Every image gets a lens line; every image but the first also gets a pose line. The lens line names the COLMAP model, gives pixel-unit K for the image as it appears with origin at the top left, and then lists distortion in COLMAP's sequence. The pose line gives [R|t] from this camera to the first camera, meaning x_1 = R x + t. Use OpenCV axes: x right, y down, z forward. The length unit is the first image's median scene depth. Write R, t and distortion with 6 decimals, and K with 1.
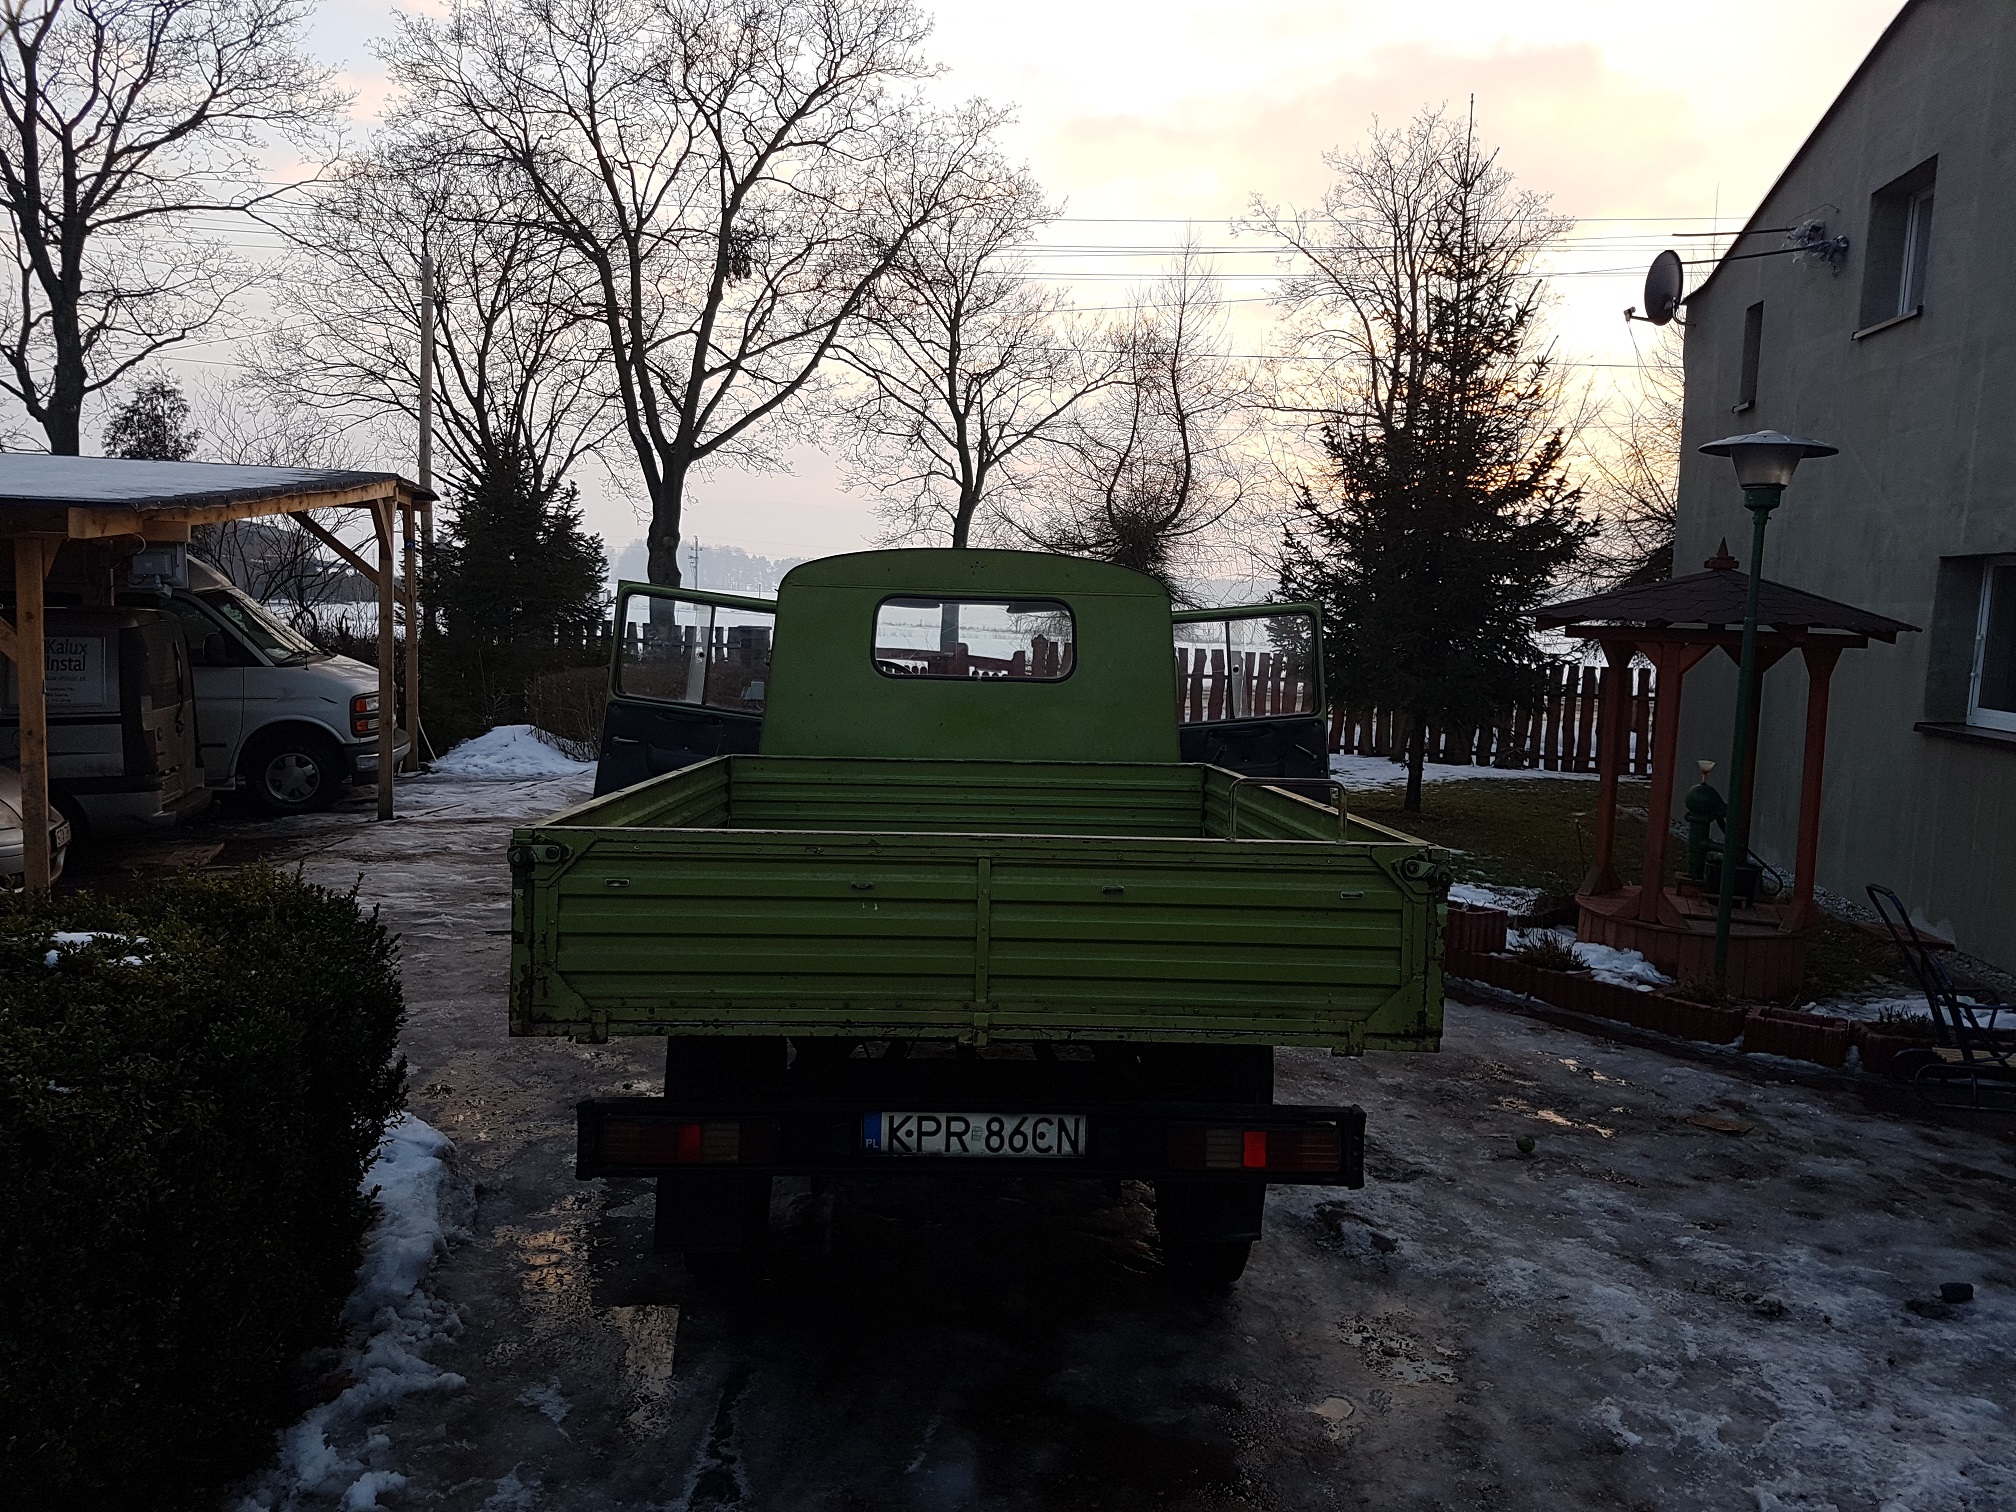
lens RADIAL K [[1994.0, 0, 984.8], [0, 1994.0, 692.8], [0, 0, 1]] dist [0.322685, -0.713533]
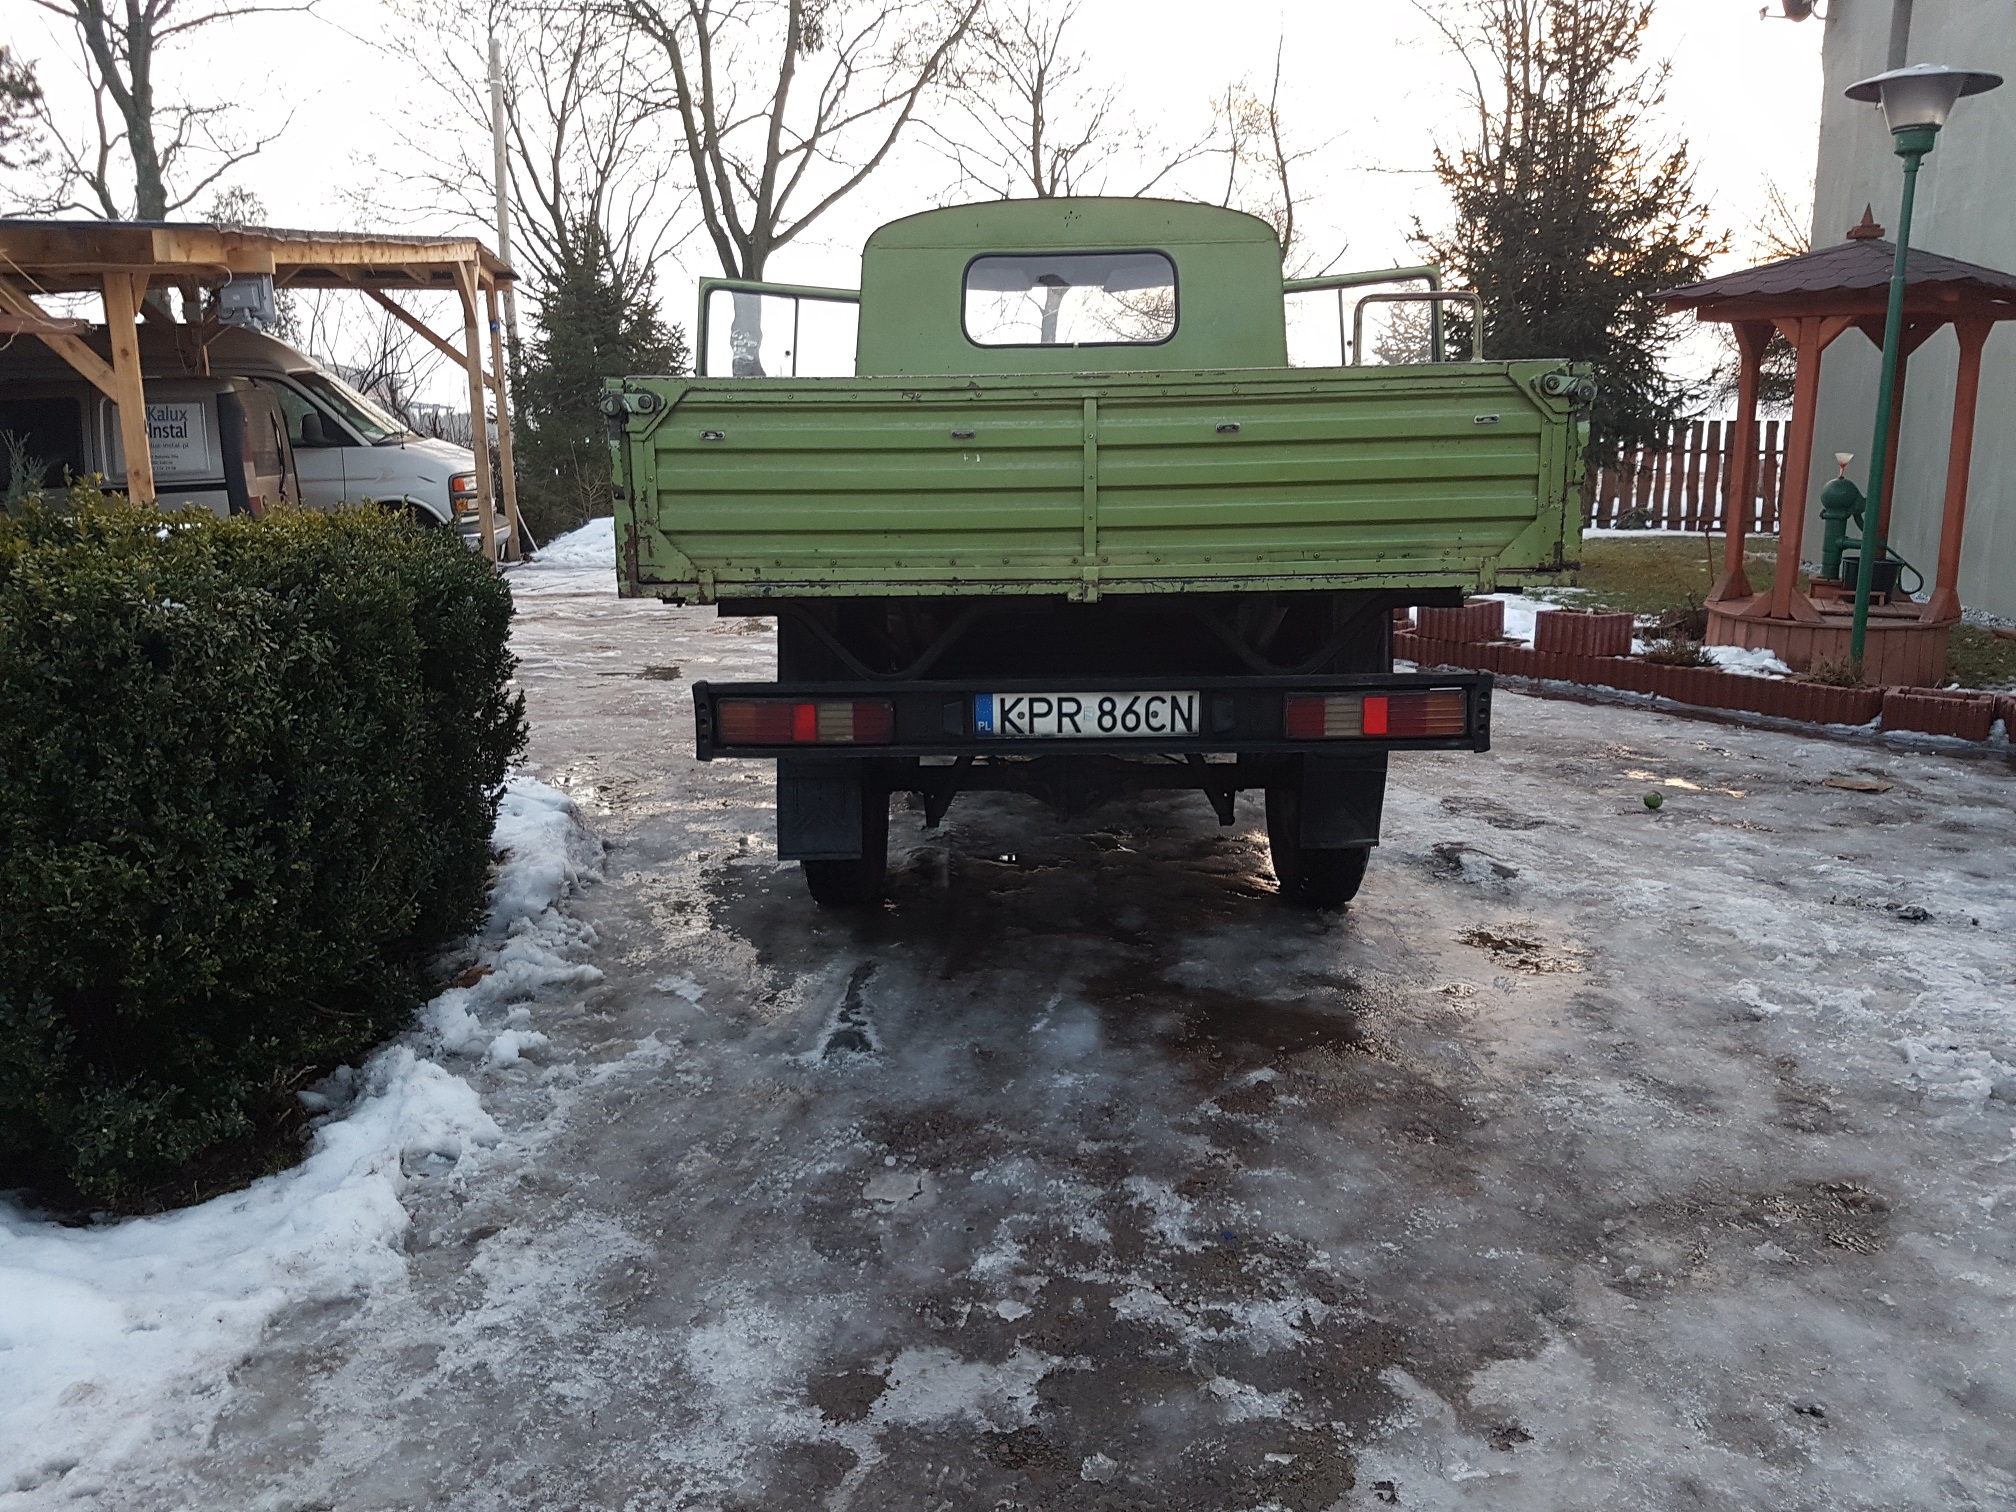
lens RADIAL K [[1993.8, 0, 961.2], [0, 1993.8, 755.9], [0, 0, 1]] dist [0.336535, -0.754144]
pose [[0.997601, -0.031994, -0.061385, -0.005336], [0.038222, 0.993933, 0.103134, 0.102515], [0.057713, -0.105233, 0.992771, 0.014938]]
